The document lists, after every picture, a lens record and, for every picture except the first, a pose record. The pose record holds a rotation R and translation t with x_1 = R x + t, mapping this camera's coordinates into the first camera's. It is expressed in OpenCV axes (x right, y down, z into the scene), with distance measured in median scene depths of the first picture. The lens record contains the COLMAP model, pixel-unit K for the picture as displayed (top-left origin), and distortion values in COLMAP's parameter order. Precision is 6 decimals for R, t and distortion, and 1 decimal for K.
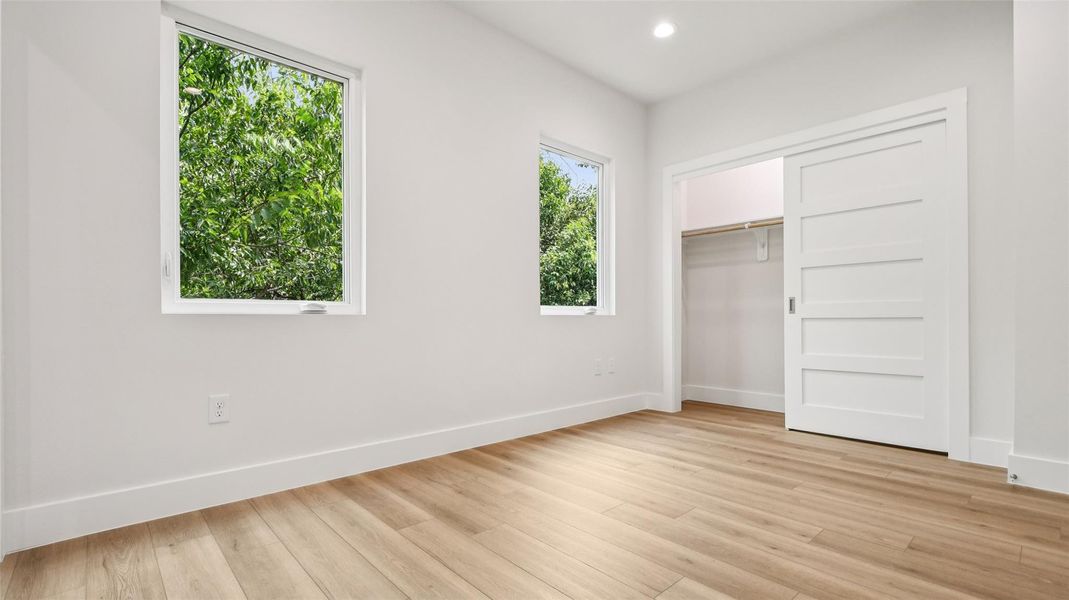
lens RADIAL K [[481.7, 0, 531.5], [0, 481.7, 321.1], [0, 0, 1]] dist [0.002470, -0.005912]
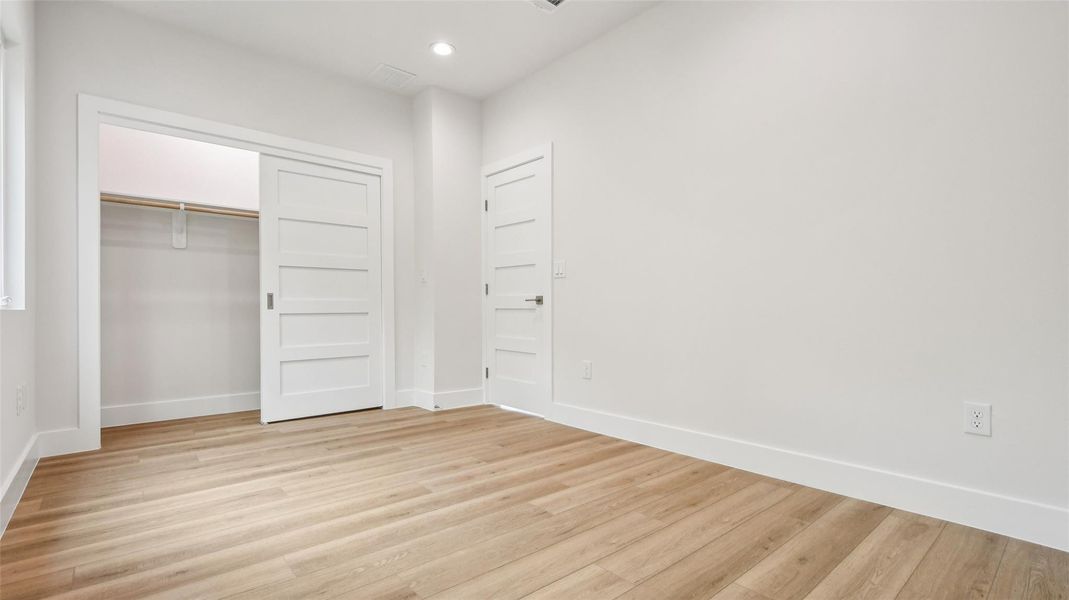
lens RADIAL K [[481.7, 0, 533.3], [0, 481.7, 303.1], [0, 0, 1]] dist [0.002470, -0.005912]
pose [[0.022238, 0.017929, 0.999592, -0.512774], [0.007997, 0.999804, -0.018111, -0.005298], [-0.999721, 0.008396, 0.022090, 0.455958]]
